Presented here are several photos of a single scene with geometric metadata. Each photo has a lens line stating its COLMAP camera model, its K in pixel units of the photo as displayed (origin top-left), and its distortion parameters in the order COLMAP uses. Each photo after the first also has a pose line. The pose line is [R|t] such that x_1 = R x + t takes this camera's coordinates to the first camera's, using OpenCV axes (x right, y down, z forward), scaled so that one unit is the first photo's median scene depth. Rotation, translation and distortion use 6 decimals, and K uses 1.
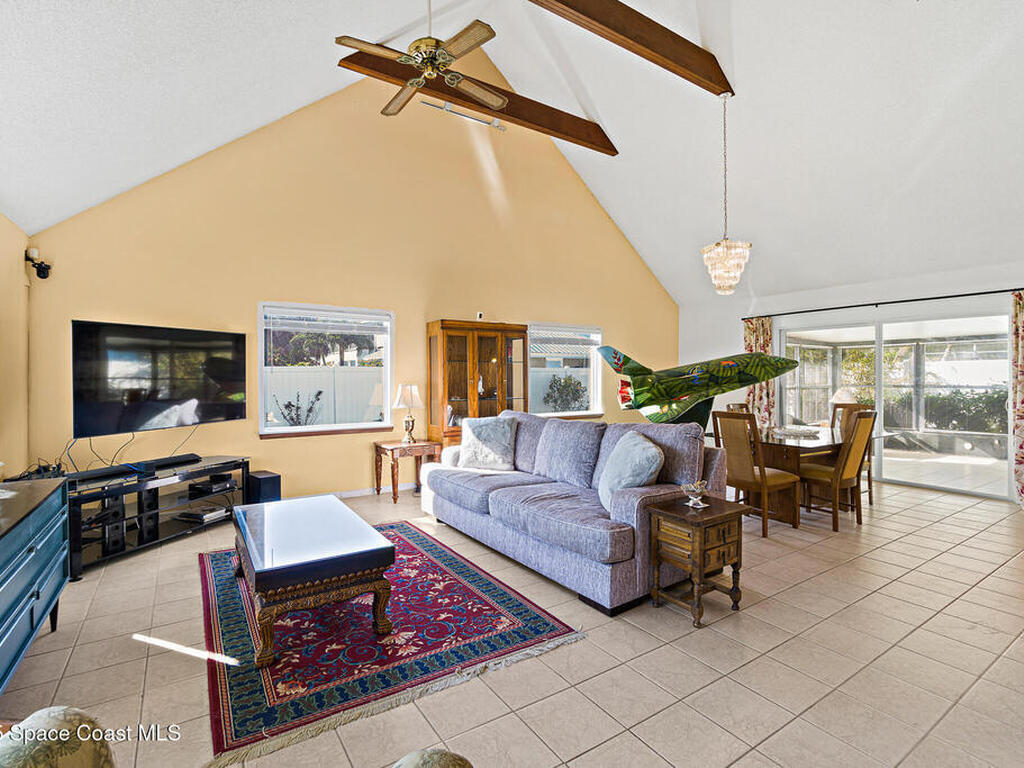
lens RADIAL K [[511.5, 0, 512.0], [0, 511.5, 384.0], [0, 0, 1]] dist [0.035237, -0.000077]
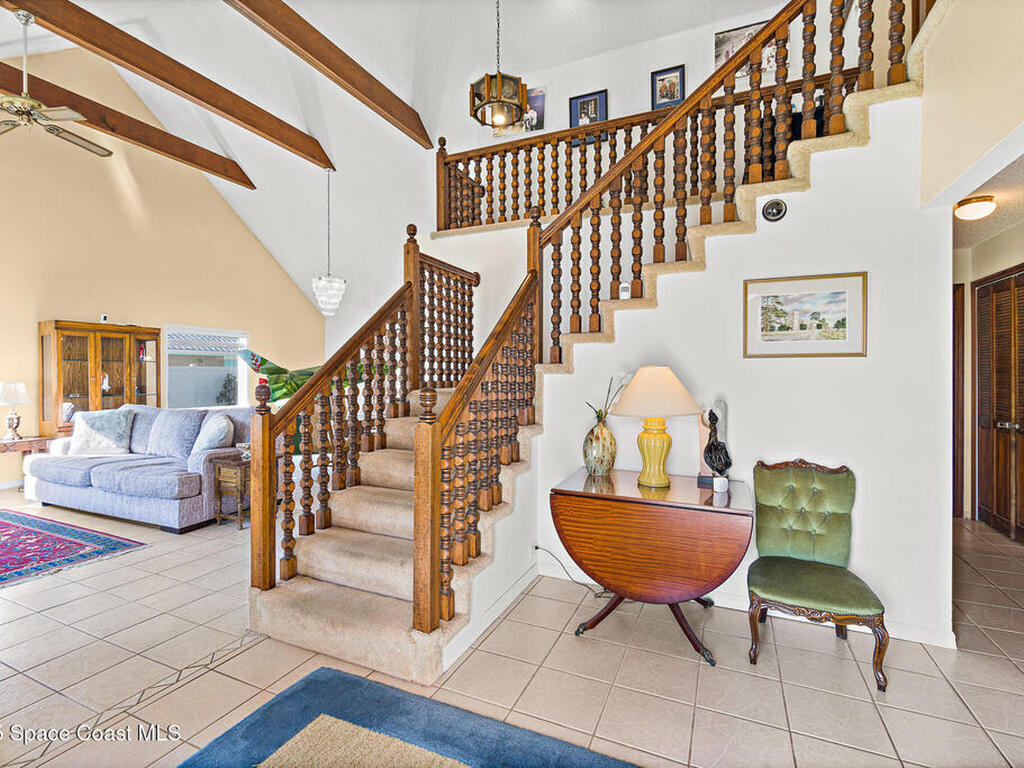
lens RADIAL K [[496.6, 0, 498.6], [0, 496.6, 380.3], [0, 0, 1]] dist [0.000315, 0.000994]
pose [[0.856277, -0.003297, 0.516507, 0.130755], [0.006578, 0.999968, -0.004522, 0.008991], [-0.516475, 0.007269, 0.856271, -0.391840]]
